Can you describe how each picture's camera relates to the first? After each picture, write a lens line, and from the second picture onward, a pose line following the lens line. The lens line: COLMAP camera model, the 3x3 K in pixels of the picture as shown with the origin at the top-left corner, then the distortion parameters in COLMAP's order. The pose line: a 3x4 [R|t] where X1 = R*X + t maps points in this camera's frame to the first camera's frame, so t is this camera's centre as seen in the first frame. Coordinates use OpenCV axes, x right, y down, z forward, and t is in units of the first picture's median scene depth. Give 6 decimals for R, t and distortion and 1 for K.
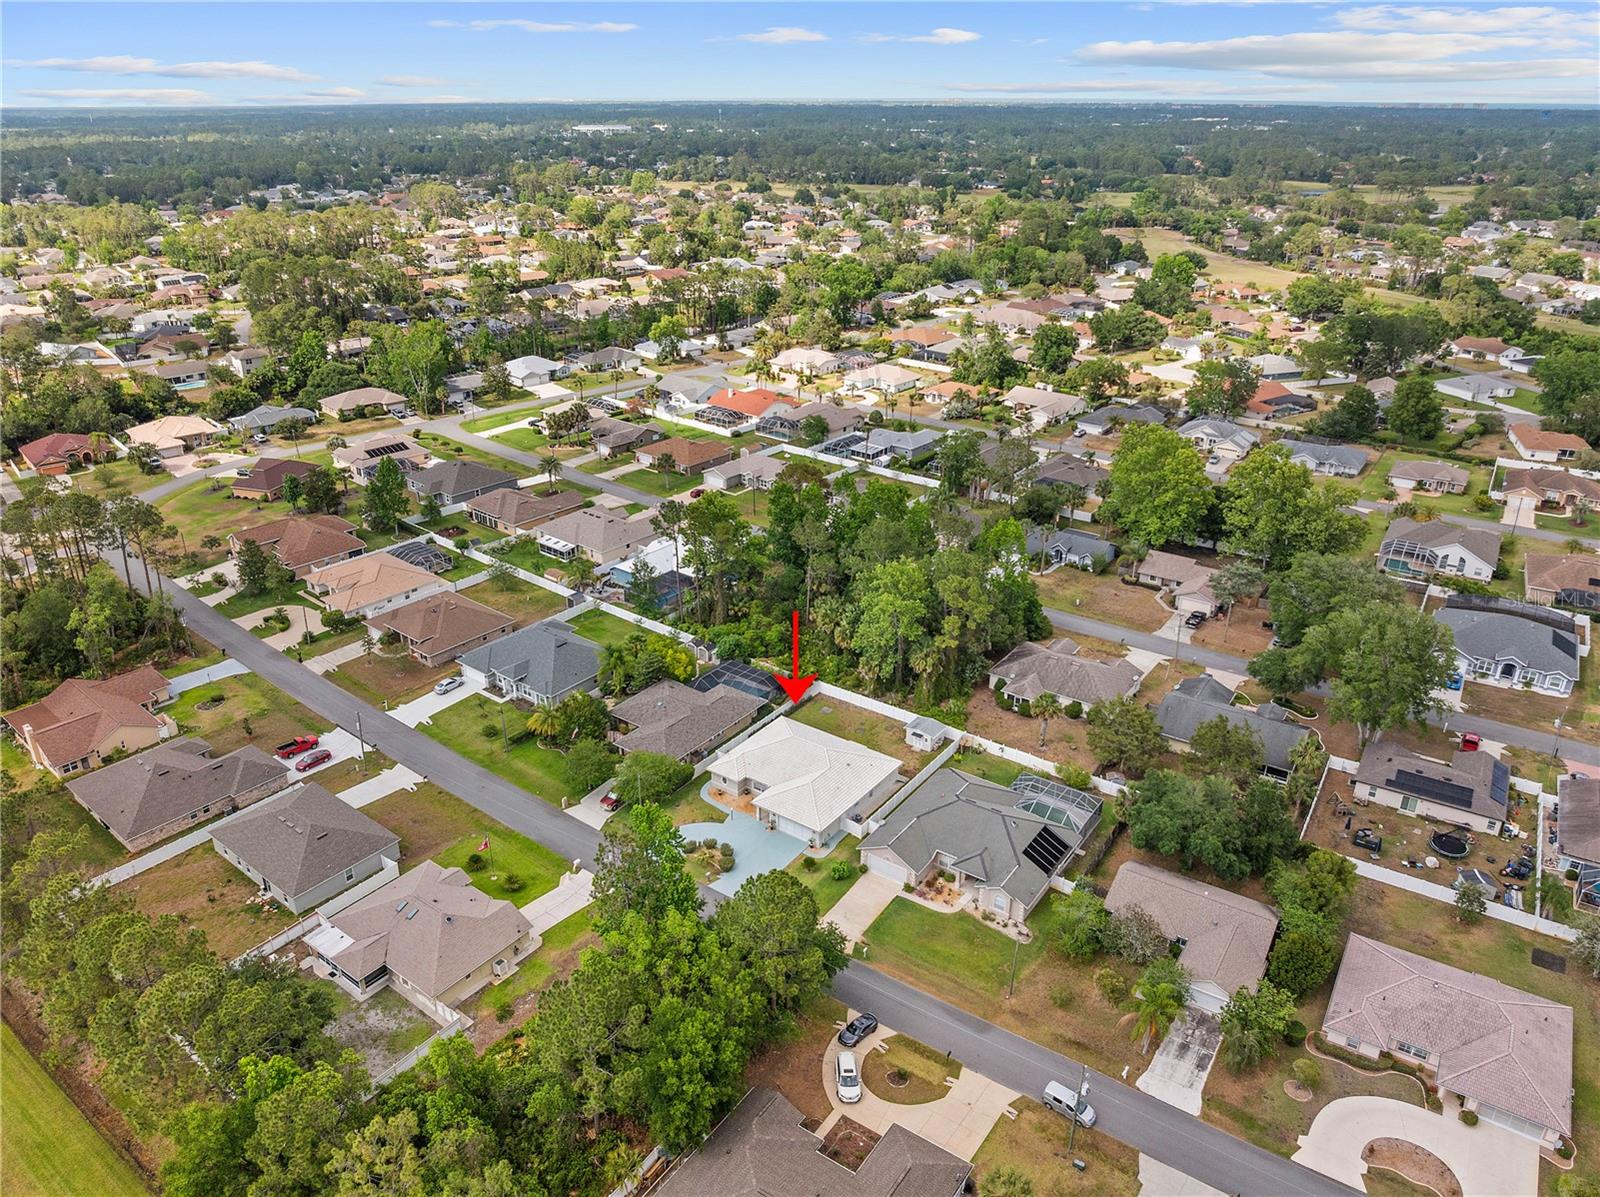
lens RADIAL K [[1124.6, 0, 800.0], [0, 1124.6, 598.5], [0, 0, 1]] dist [-0.031901, -0.002665]
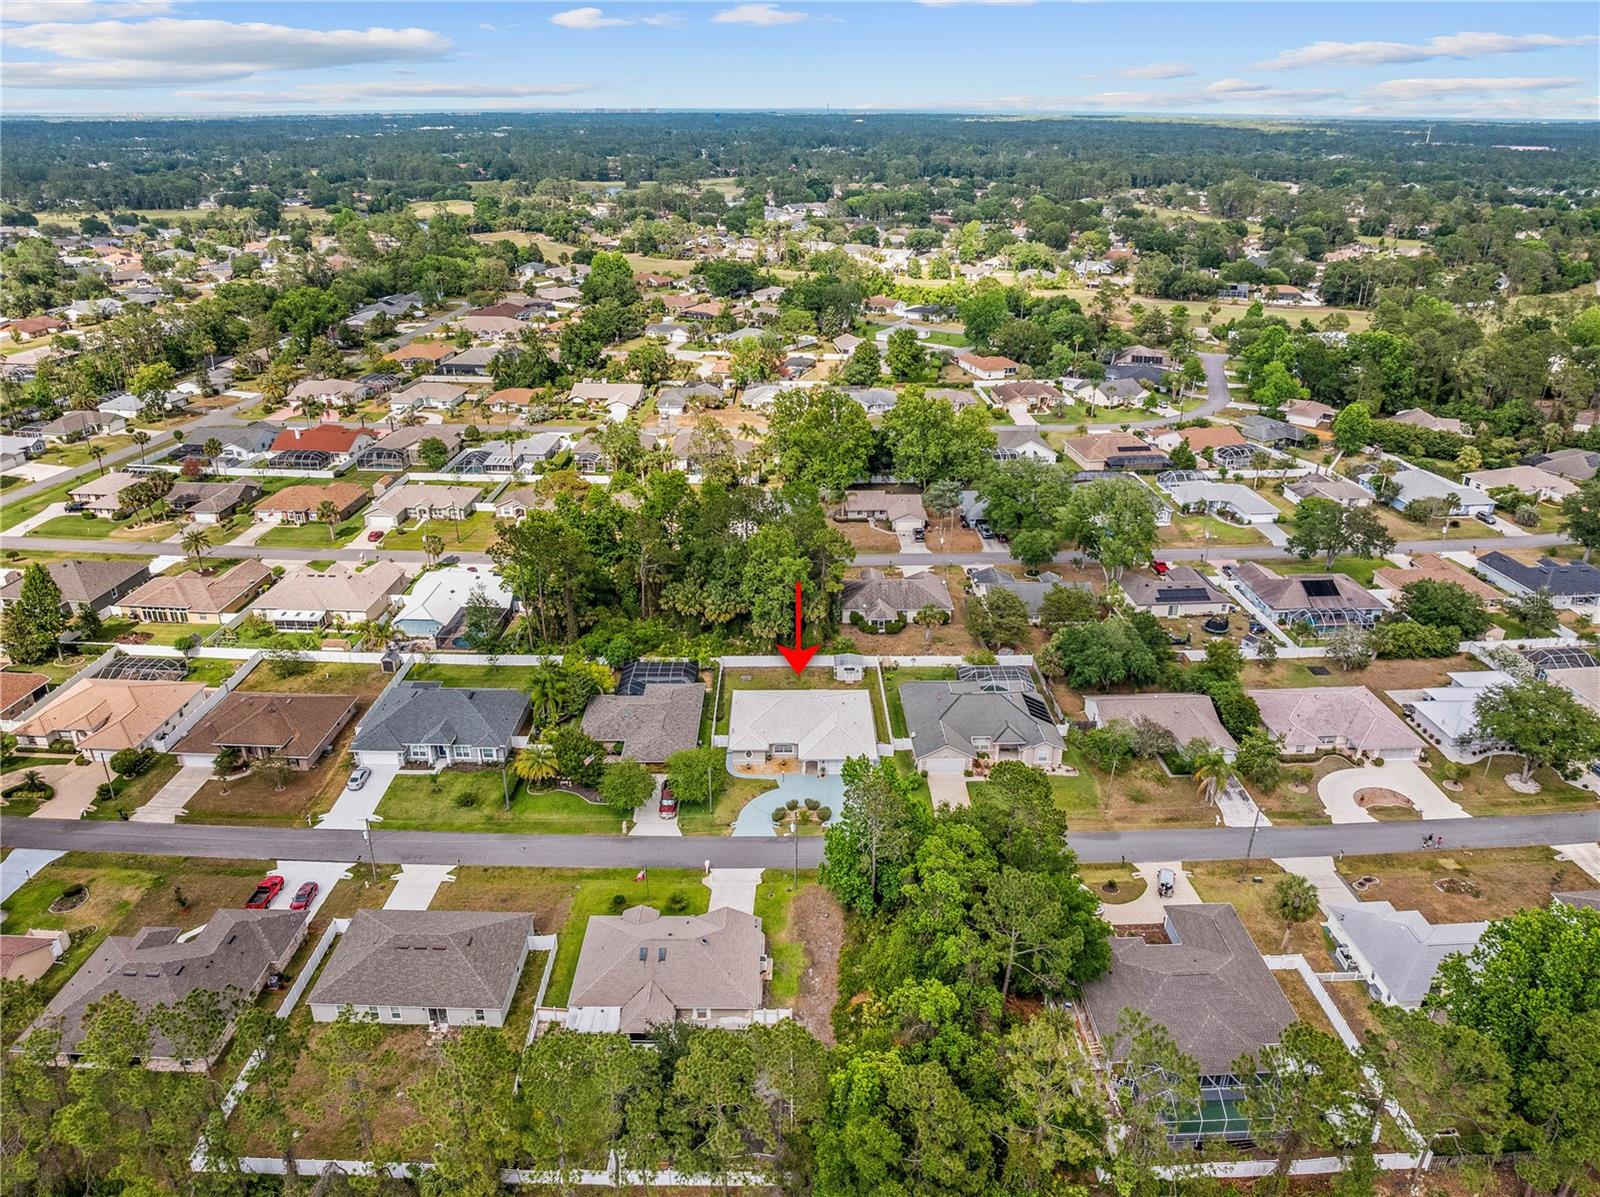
lens RADIAL K [[1118.4, 0, 806.0], [0, 1118.4, 602.7], [0, 0, 1]] dist [-0.034184, -0.003590]
pose [[0.793750, -0.243351, 0.557442, -0.491432], [0.244587, 0.966815, 0.073792, -0.032867], [-0.556901, 0.077771, 0.826930, 0.086237]]
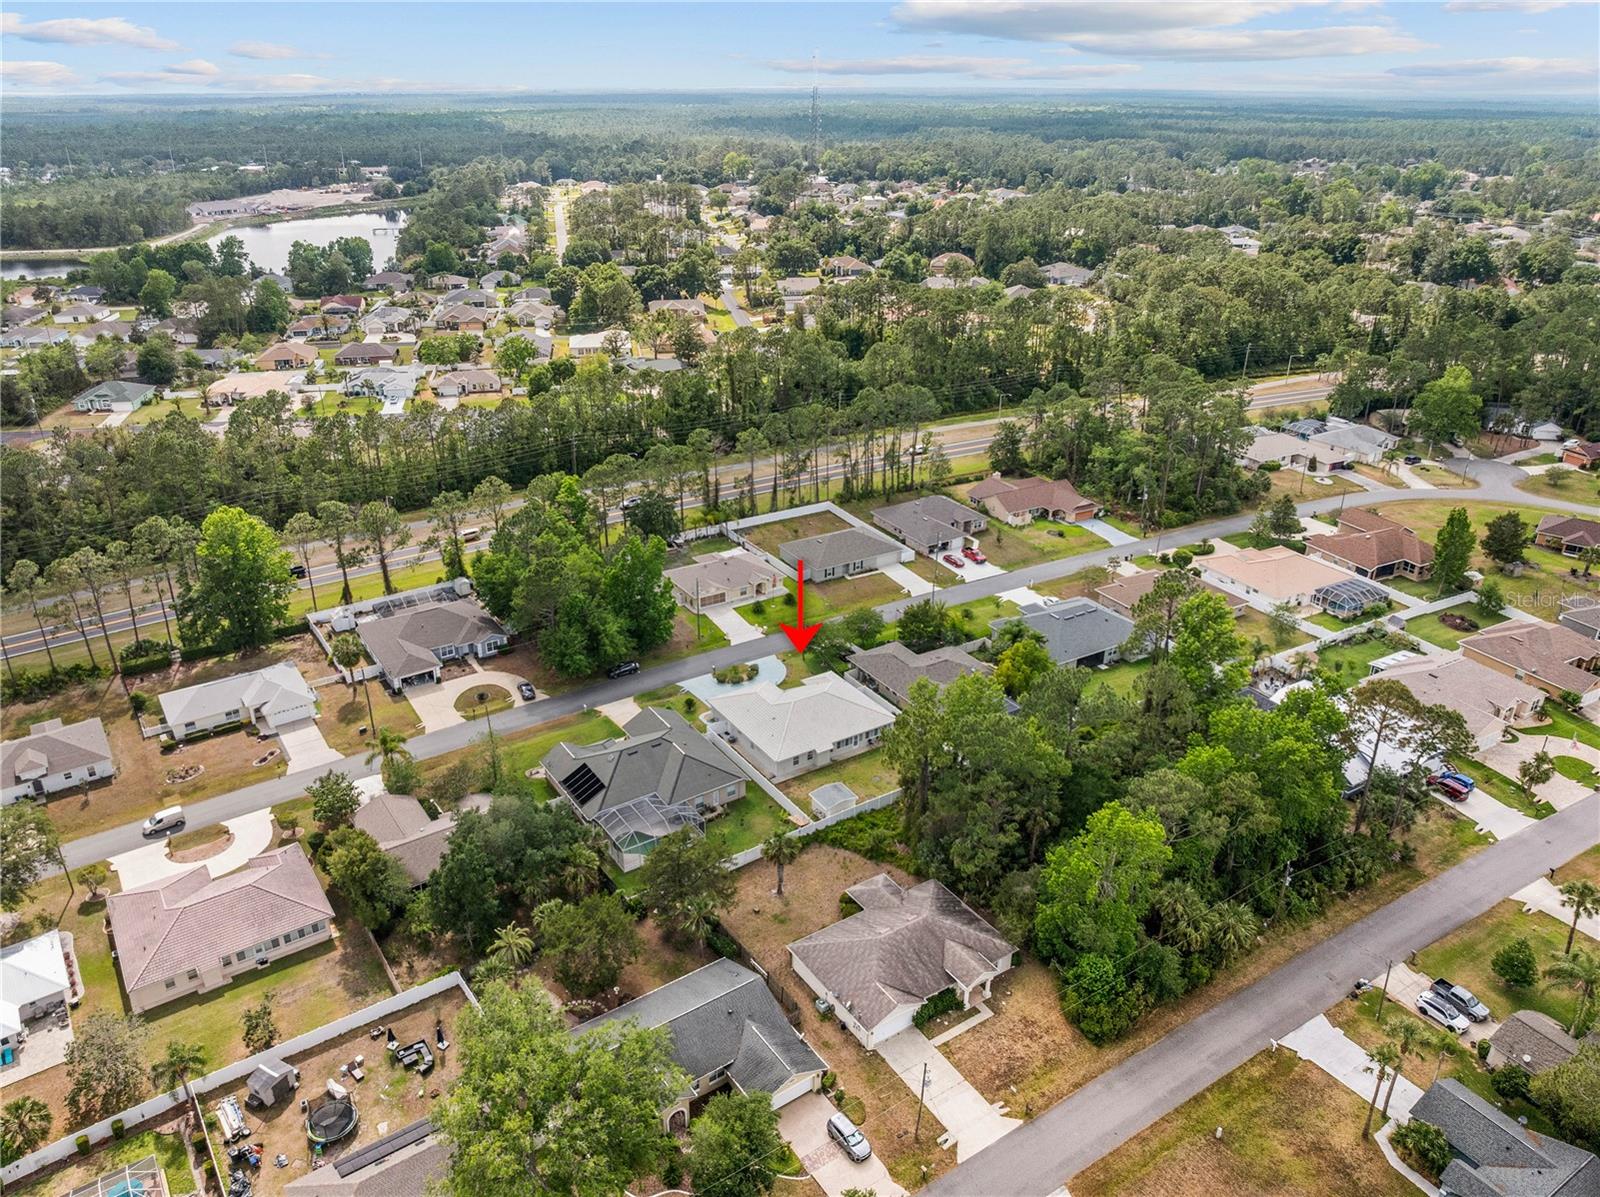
lens RADIAL K [[1124.3, 0, 827.8], [0, 1124.3, 690.5], [0, 0, 1]] dist [-0.002231, 0.000123]
pose [[-0.338932, 0.464295, -0.818264, 0.760753], [-0.402616, 0.714497, 0.572183, -0.432220], [0.850309, 0.523378, -0.055233, 0.928624]]
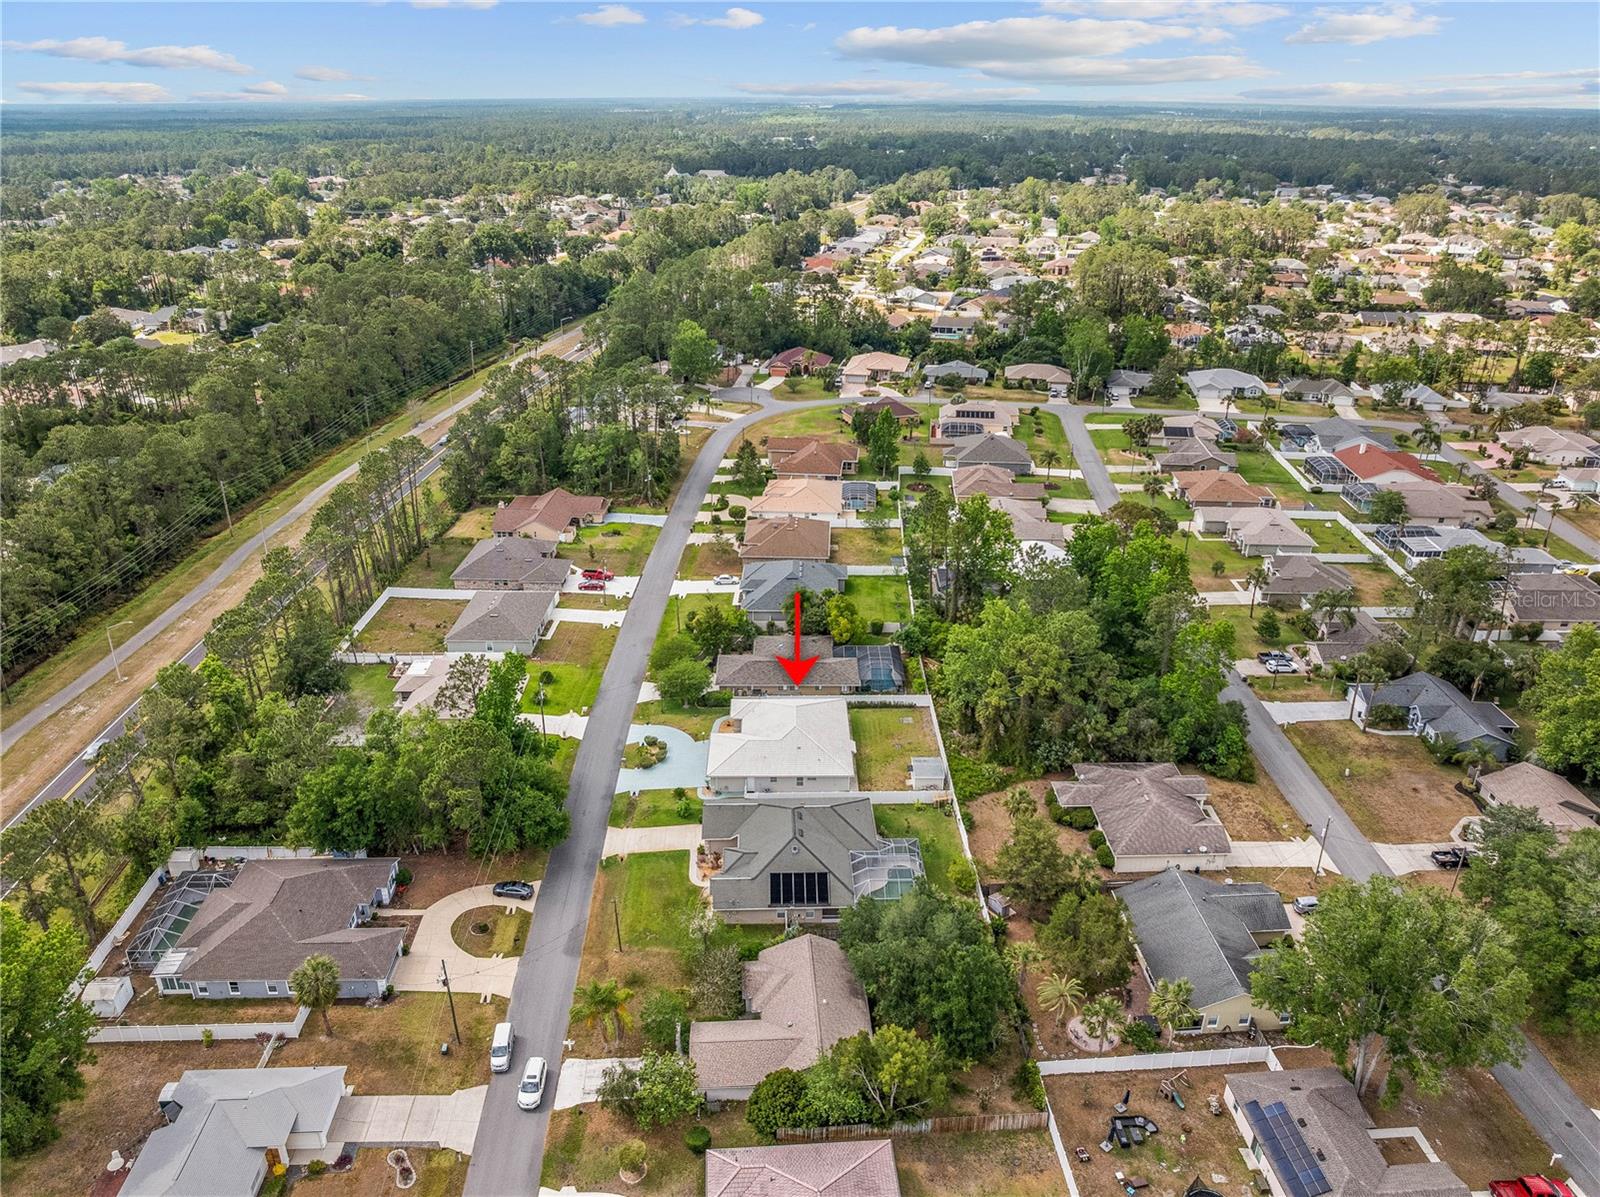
lens RADIAL K [[1124.7, 0, 804.9], [0, 1124.7, 623.1], [0, 0, 1]] dist [-0.024763, 0.000593]
pose [[0.608987, 0.344845, -0.714295, 0.634192], [-0.332030, 0.928678, 0.165265, -0.110845], [0.720341, 0.136524, 0.680052, 0.244959]]
